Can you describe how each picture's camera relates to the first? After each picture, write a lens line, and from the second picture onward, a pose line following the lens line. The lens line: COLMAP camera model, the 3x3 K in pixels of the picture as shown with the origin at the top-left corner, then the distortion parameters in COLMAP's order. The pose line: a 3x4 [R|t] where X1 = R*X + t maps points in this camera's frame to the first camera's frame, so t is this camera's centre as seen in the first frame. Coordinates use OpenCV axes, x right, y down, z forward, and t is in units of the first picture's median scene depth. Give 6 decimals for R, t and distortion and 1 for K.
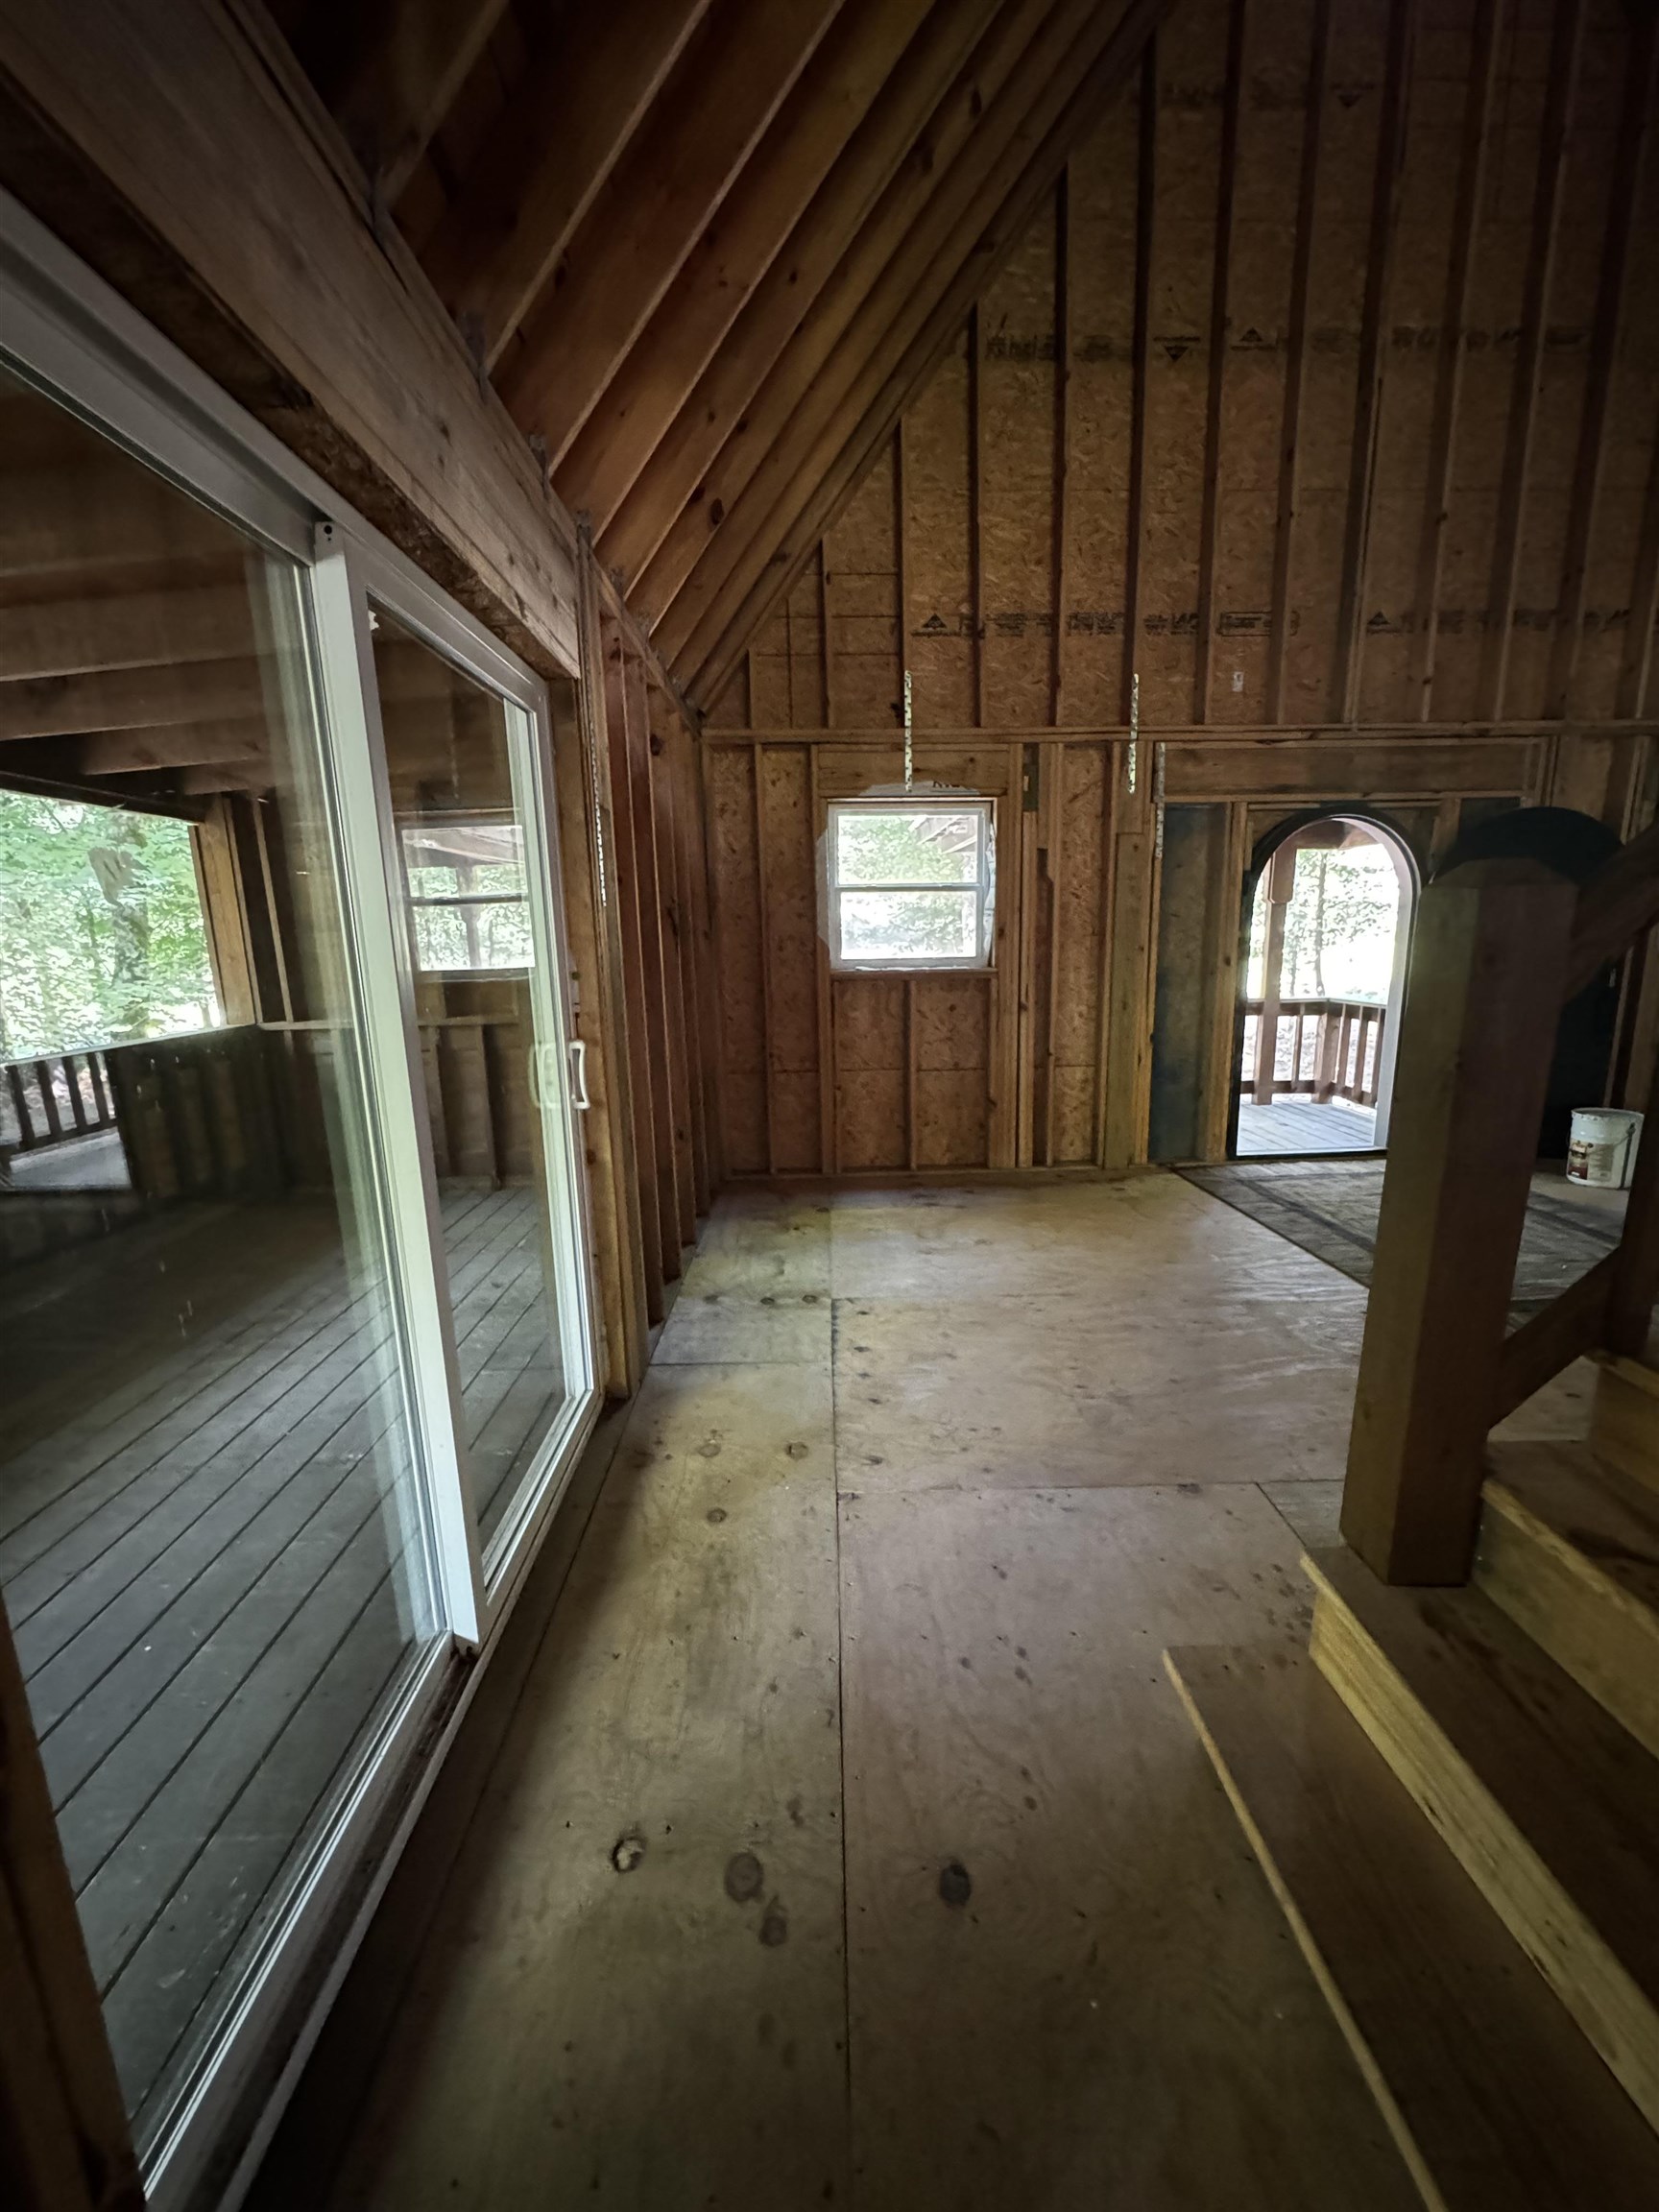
lens RADIAL K [[887.3, 0, 838.5], [0, 887.3, 1110.5], [0, 0, 1]] dist [-0.002507, 0.000467]
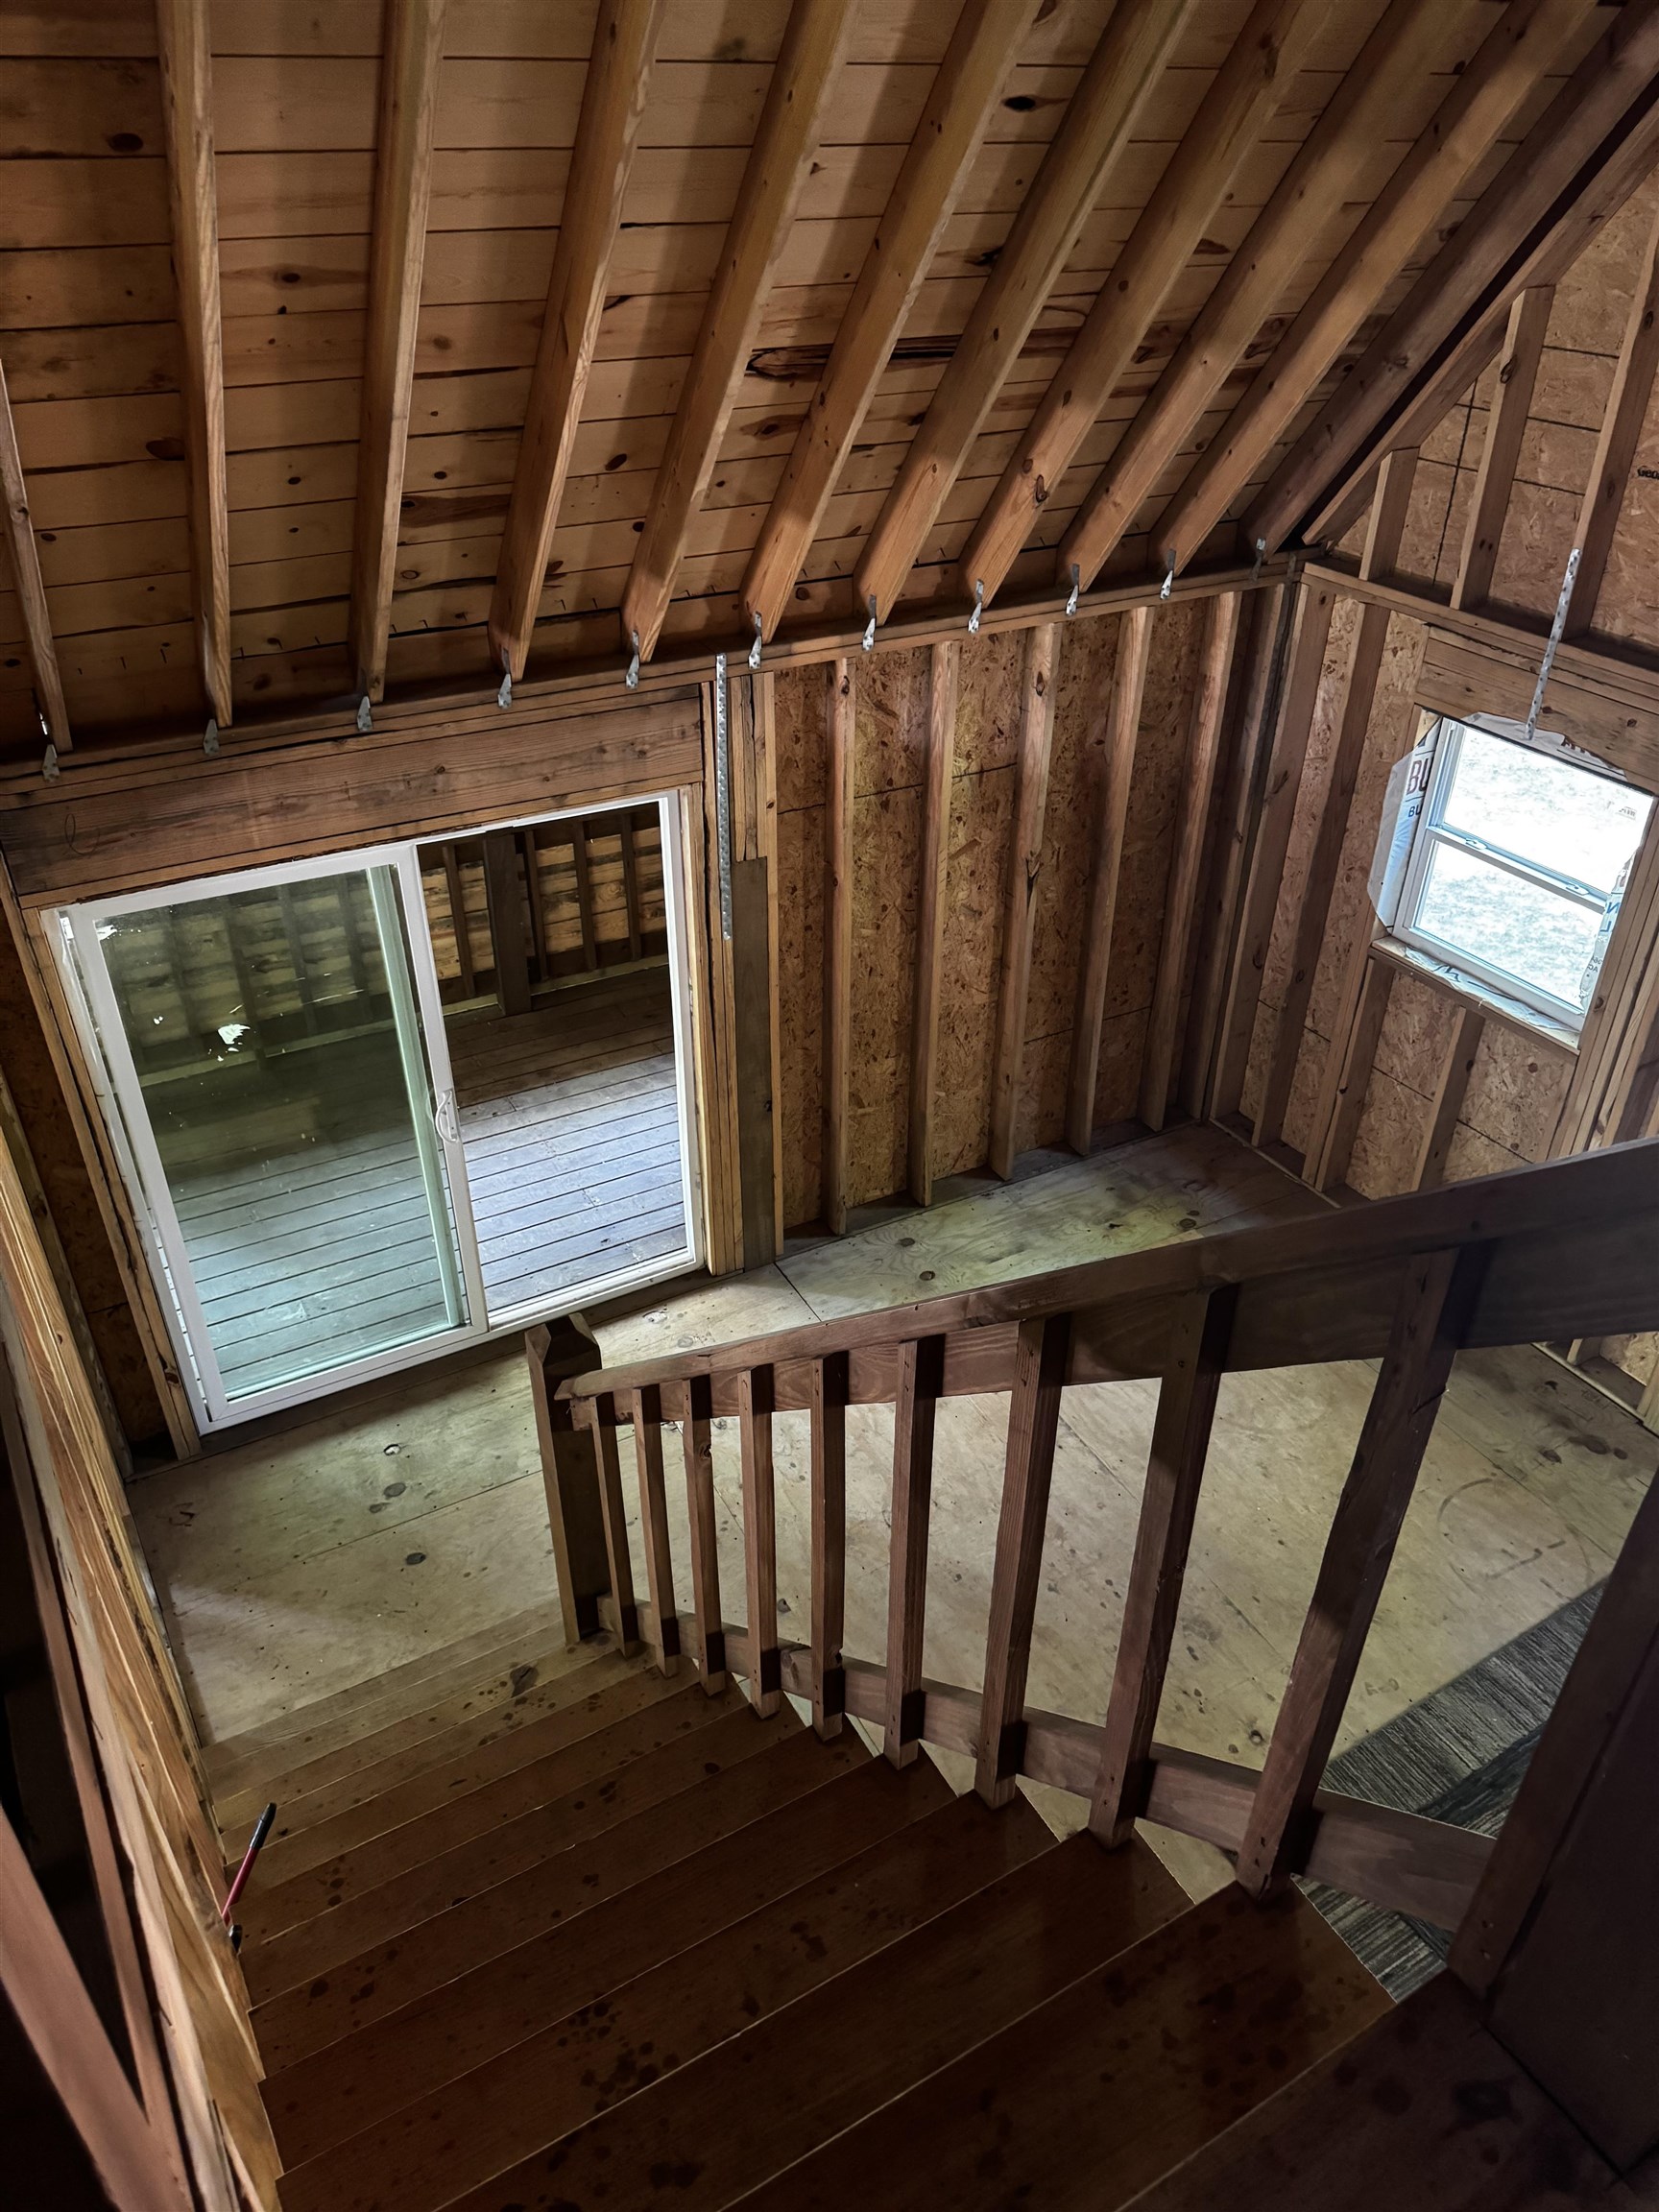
lens RADIAL K [[1532.1, 0, 834.0], [0, 1532.1, 1107.8], [0, 0, 1]] dist [0.010247, 0.000833]
pose [[0.466870, 0.502617, -0.727604, 0.757680], [-0.194117, 0.860958, 0.470180, -0.546756], [0.862758, -0.078272, 0.499523, 0.034577]]
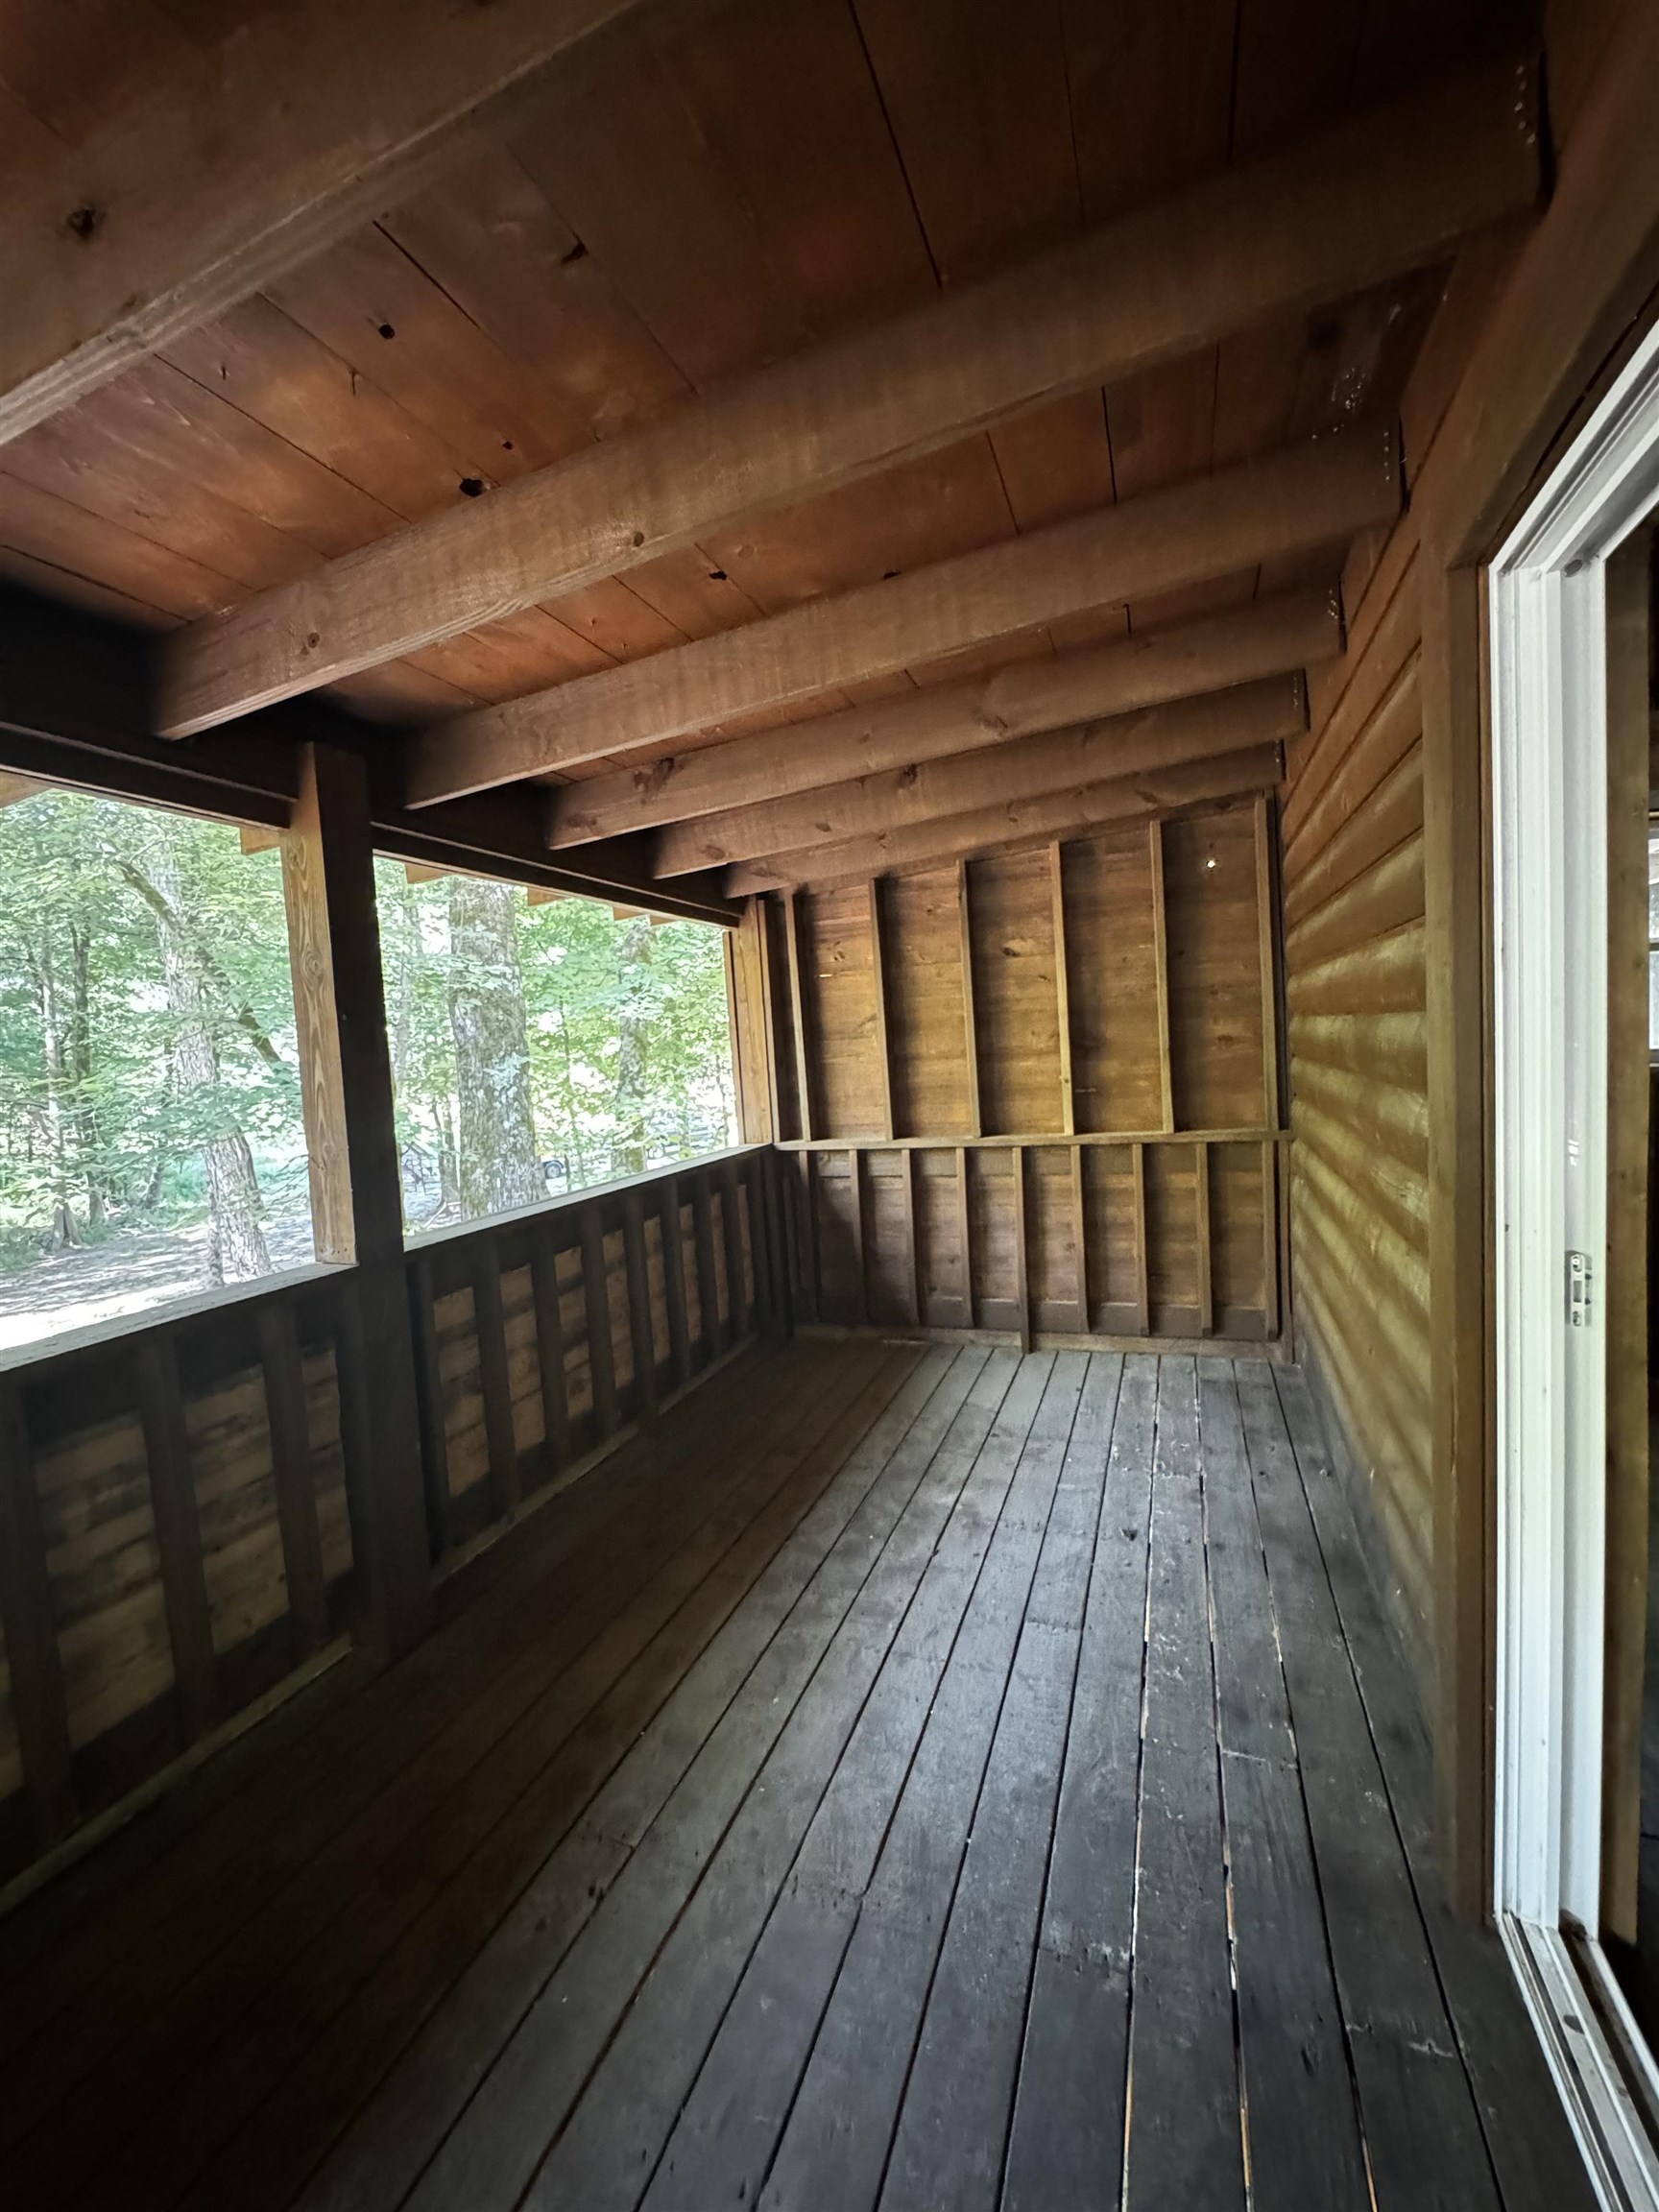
lens RADIAL K [[887.3, 0, 842.1], [0, 887.3, 1119.5], [0, 0, 1]] dist [-0.002507, 0.000467]
pose [[0.930054, -0.002883, -0.367411, -0.255593], [-0.033246, 0.995207, -0.091968, -0.040694], [0.365915, 0.097750, 0.925500, 0.187303]]
